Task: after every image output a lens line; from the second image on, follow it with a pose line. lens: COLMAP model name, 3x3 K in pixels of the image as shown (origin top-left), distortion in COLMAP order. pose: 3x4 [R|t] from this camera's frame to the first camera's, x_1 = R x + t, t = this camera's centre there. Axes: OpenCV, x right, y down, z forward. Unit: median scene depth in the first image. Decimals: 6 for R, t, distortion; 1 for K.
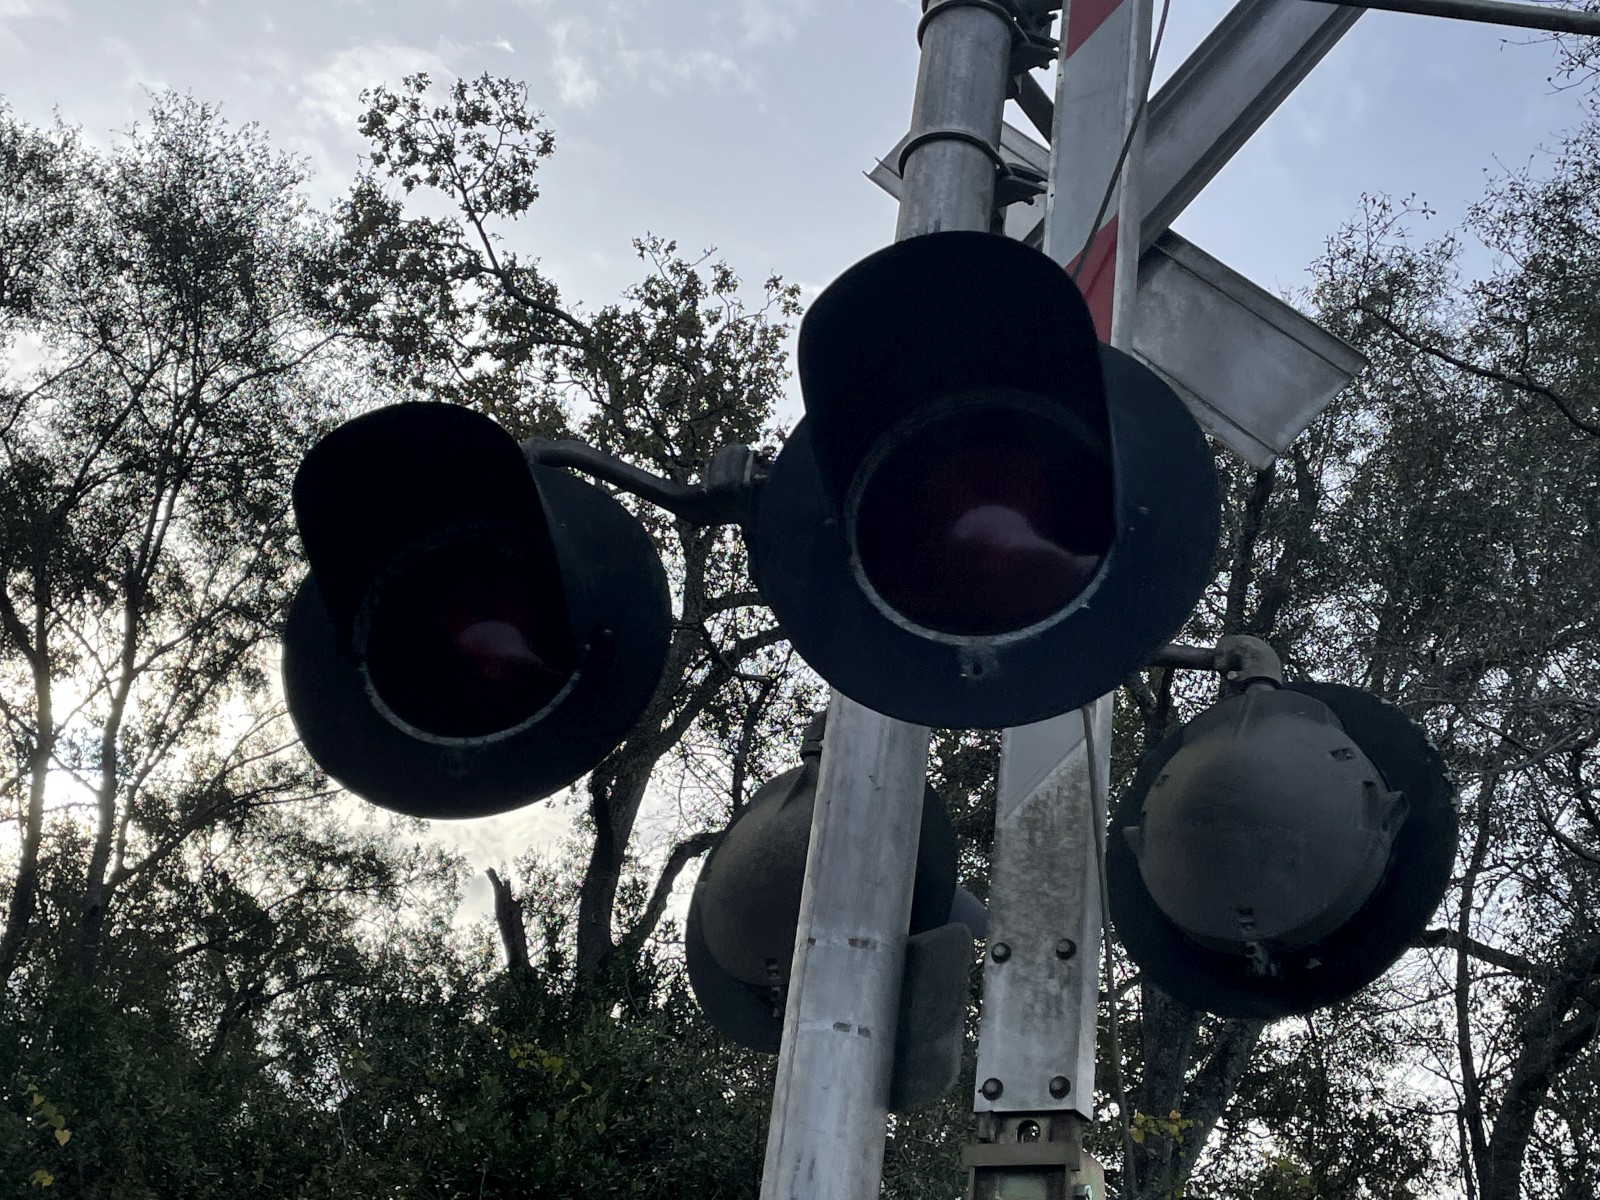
lens RADIAL K [[2158.2, 0, 800.0], [0, 2158.2, 600.0], [0, 0, 1]] dist [0.036899, -0.005334]
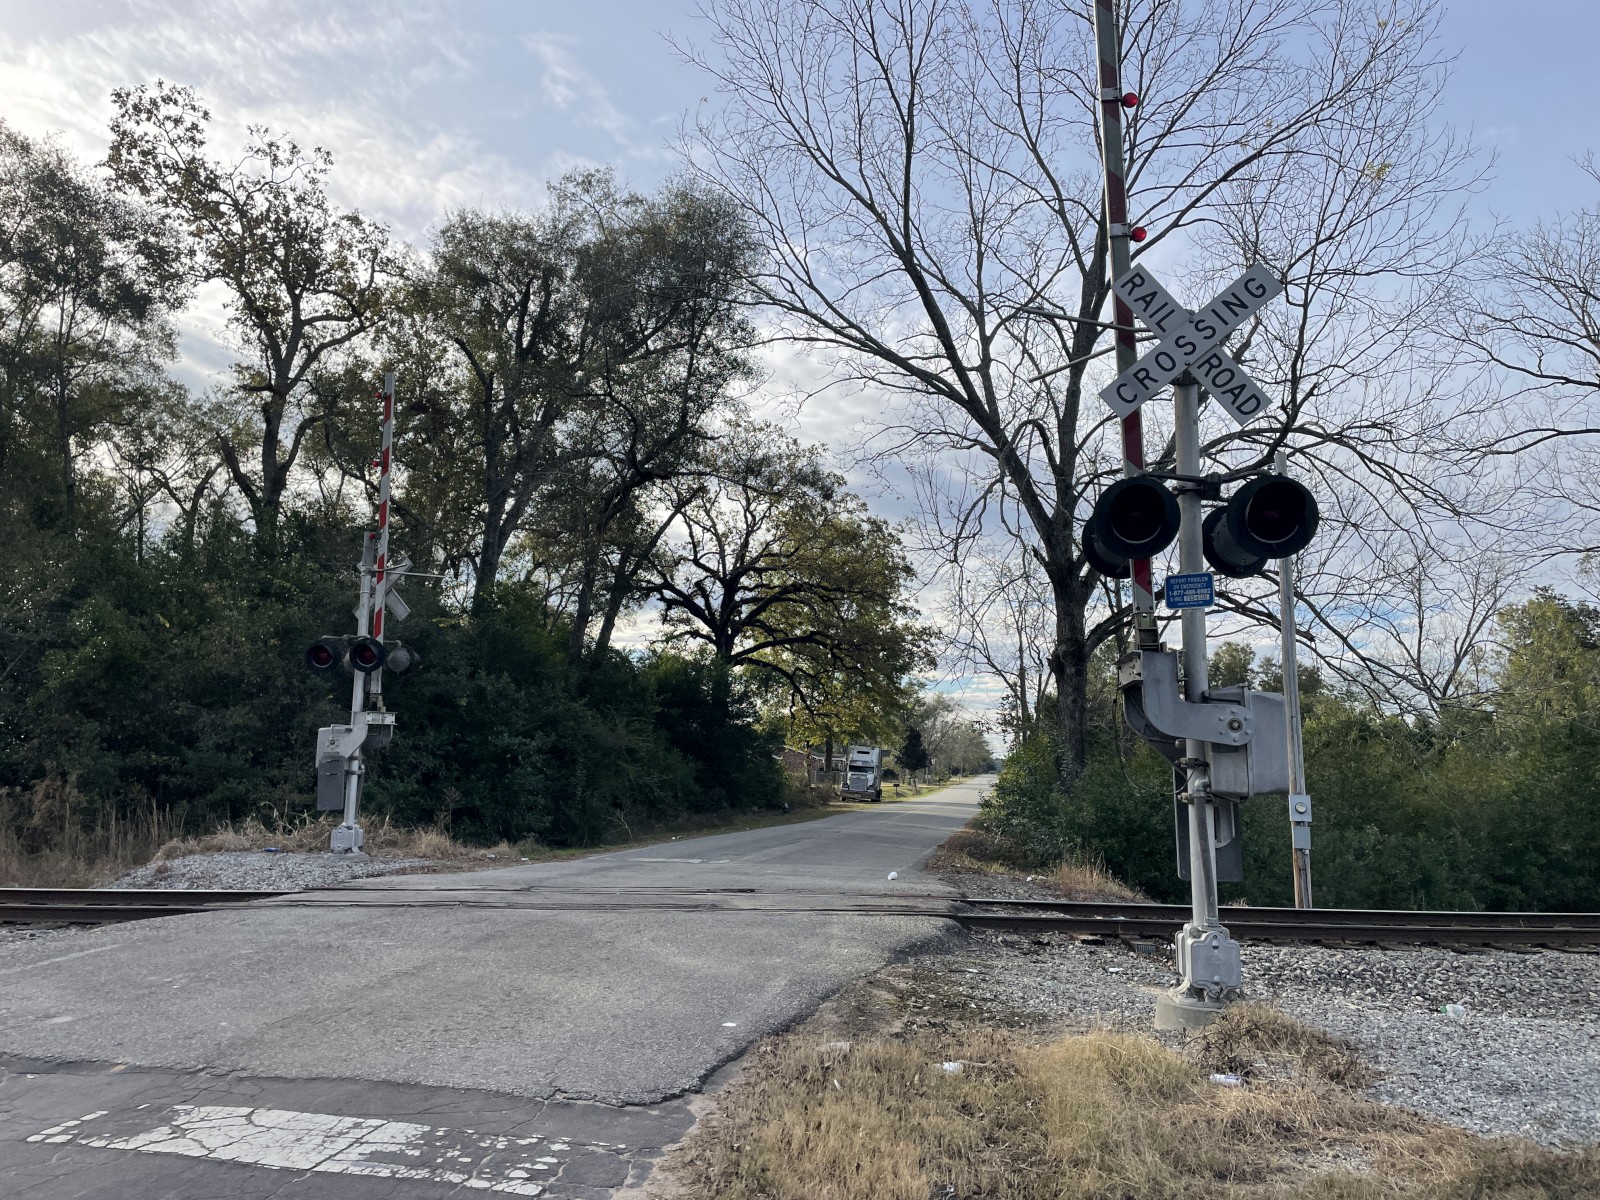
lens RADIAL K [[1188.9, 0, 787.0], [0, 1188.9, 583.1], [0, 0, 1]] dist [0.103785, -0.130265]
pose [[0.944223, -0.070091, 0.321760, 0.149985], [-0.055580, 0.929148, 0.365506, -3.025548], [-0.324581, -0.363003, 0.873428, -5.630339]]
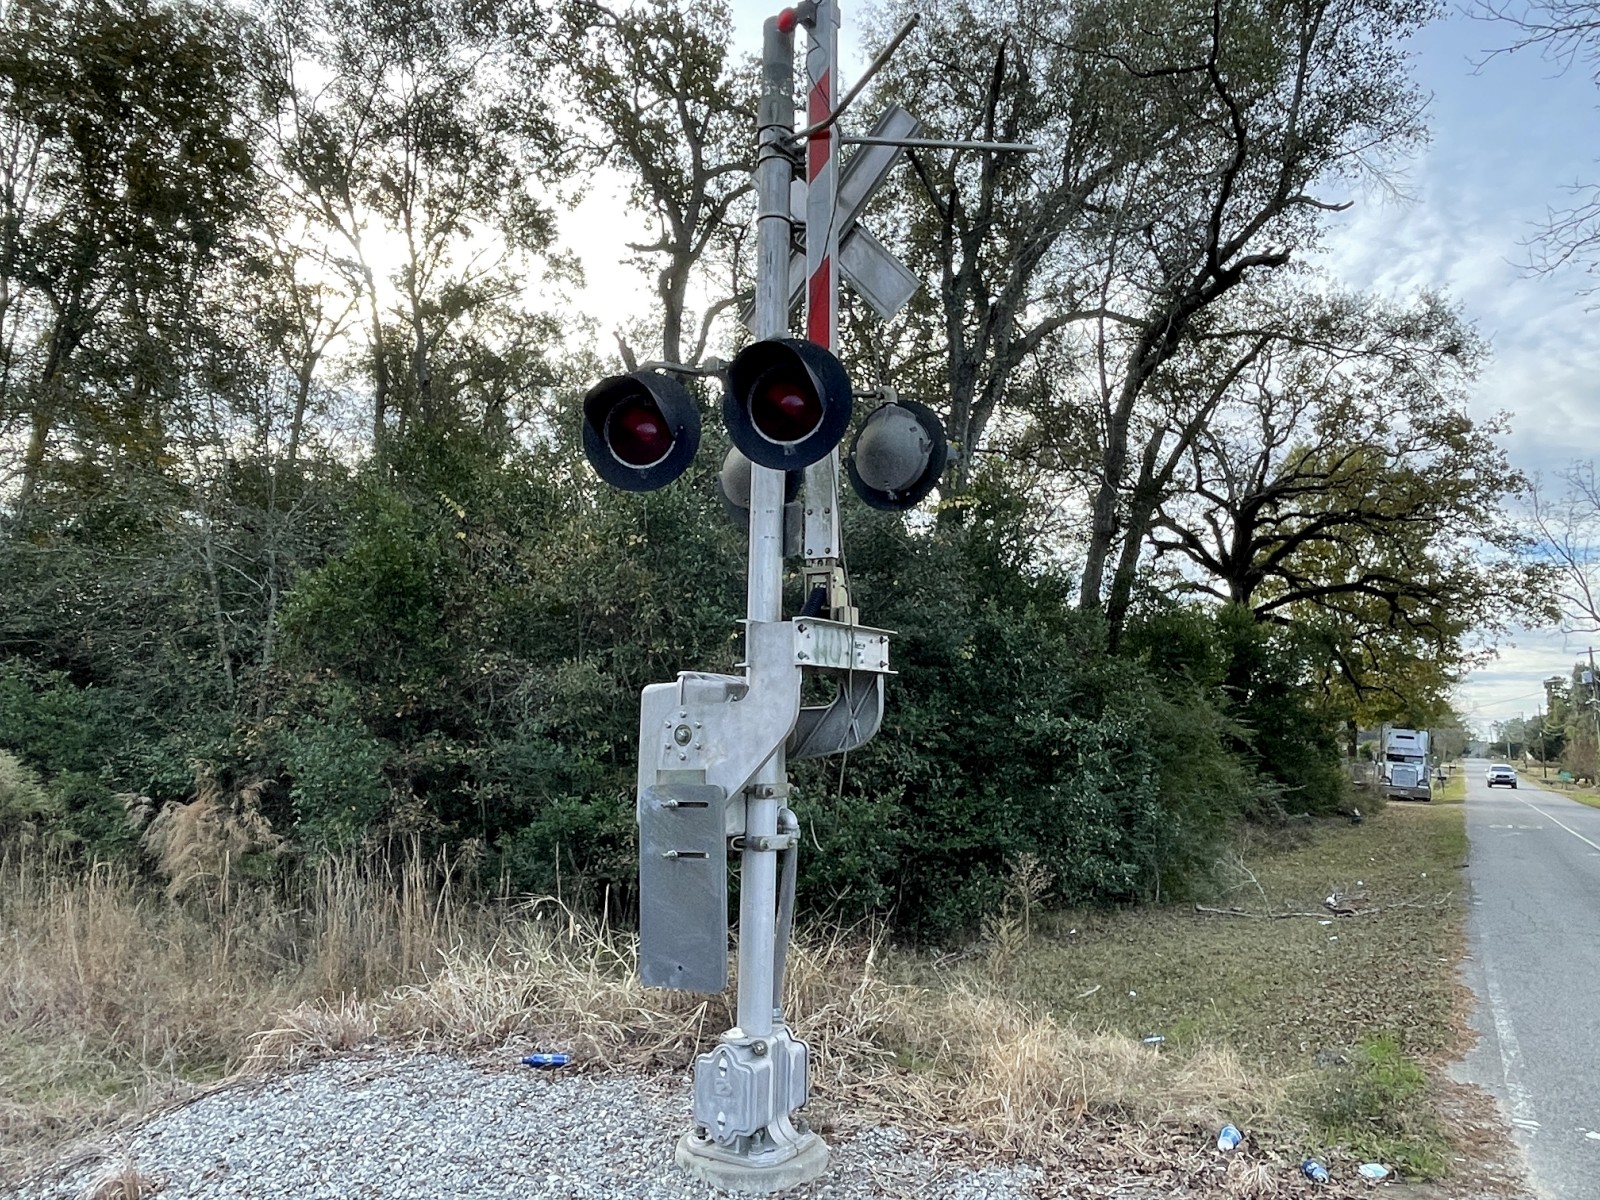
lens RADIAL K [[1162.3, 0, 800.0], [0, 1162.3, 600.0], [0, 0, 1]] dist [-0.010126, -0.006311]
pose [[0.993593, -0.112495, -0.010827, 0.071368], [0.108083, 0.917875, 0.381869, -0.361661], [-0.033021, -0.380593, 0.924153, -0.662322]]
